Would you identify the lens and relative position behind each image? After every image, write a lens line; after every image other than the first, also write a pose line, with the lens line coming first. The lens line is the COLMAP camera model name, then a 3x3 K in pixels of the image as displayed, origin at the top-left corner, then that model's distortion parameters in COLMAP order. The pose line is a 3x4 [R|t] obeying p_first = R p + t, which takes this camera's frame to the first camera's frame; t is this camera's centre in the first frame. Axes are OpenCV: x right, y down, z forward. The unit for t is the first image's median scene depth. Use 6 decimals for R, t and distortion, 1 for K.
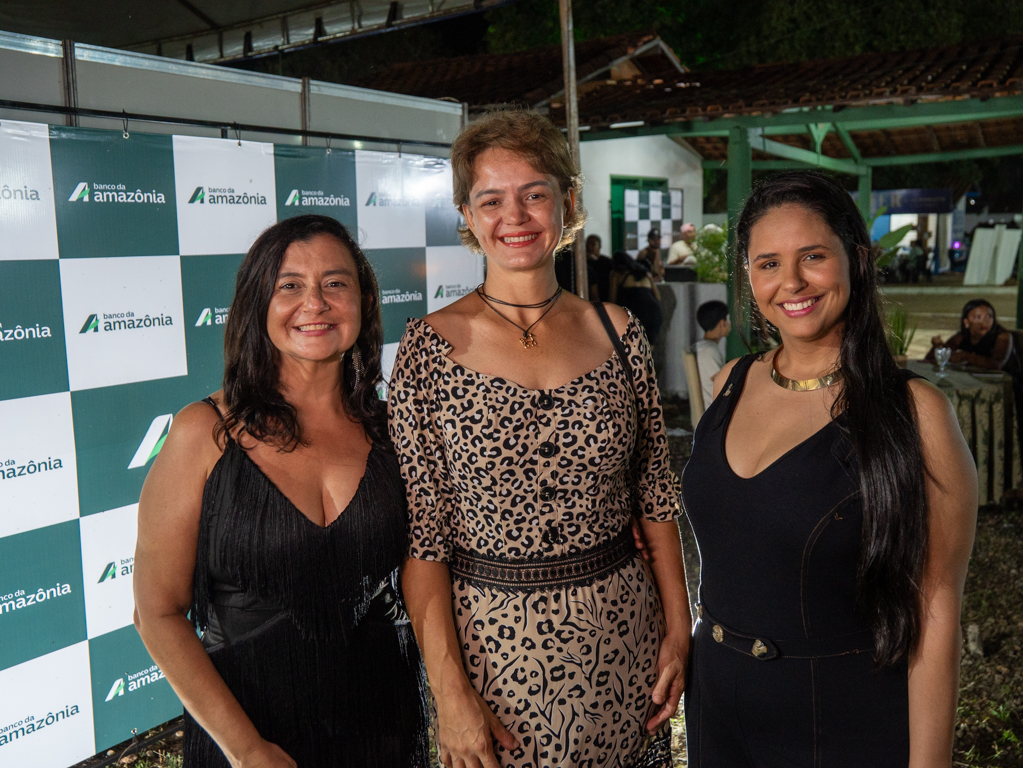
lens RADIAL K [[980.6, 0, 504.4], [0, 980.6, 378.9], [0, 0, 1]] dist [-0.069858, 0.096349]
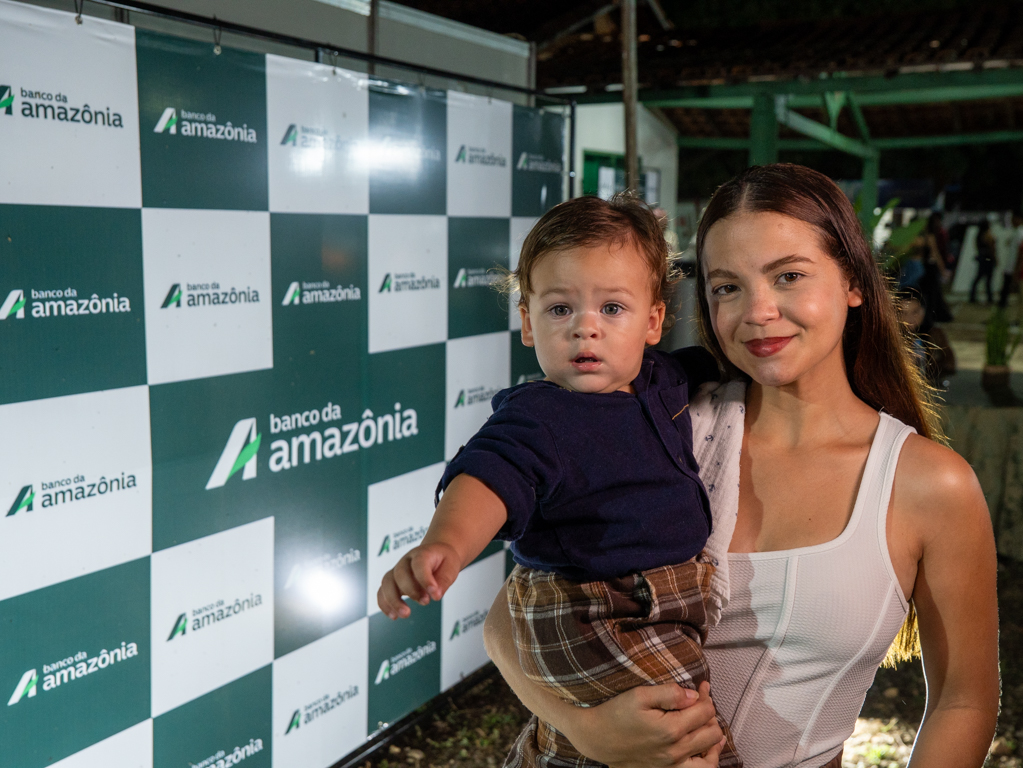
lens RADIAL K [[1174.1, 0, 505.9], [0, 1174.1, 381.0], [0, 0, 1]] dist [-0.012470, 0.182978]
pose [[0.994322, 0.014972, 0.105354, -0.132420], [-0.013541, 0.999806, -0.014279, 0.009415], [-0.105547, 0.012771, 0.994332, 0.032875]]
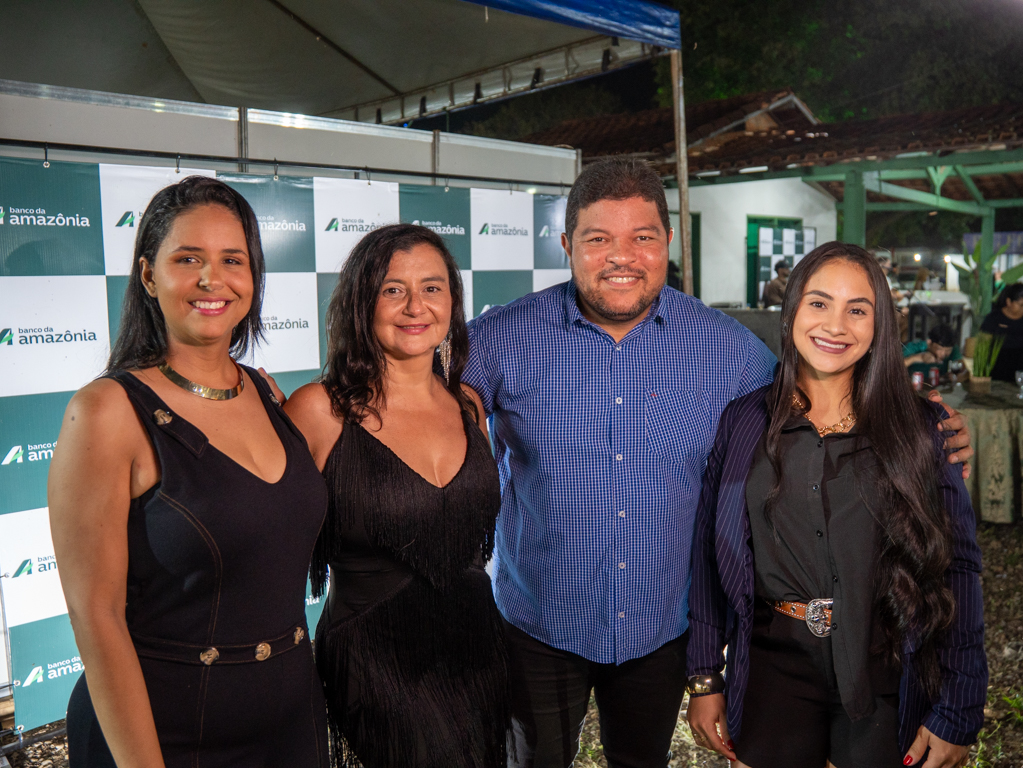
lens RADIAL K [[852.7, 0, 502.1], [0, 852.7, 380.1], [0, 0, 1]] dist [-0.132715, 0.097383]
pose [[0.979774, 0.031708, -0.197581, 0.065195], [-0.034792, 0.999321, -0.012159, 0.008957], [0.197062, 0.018788, 0.980211, -0.008950]]
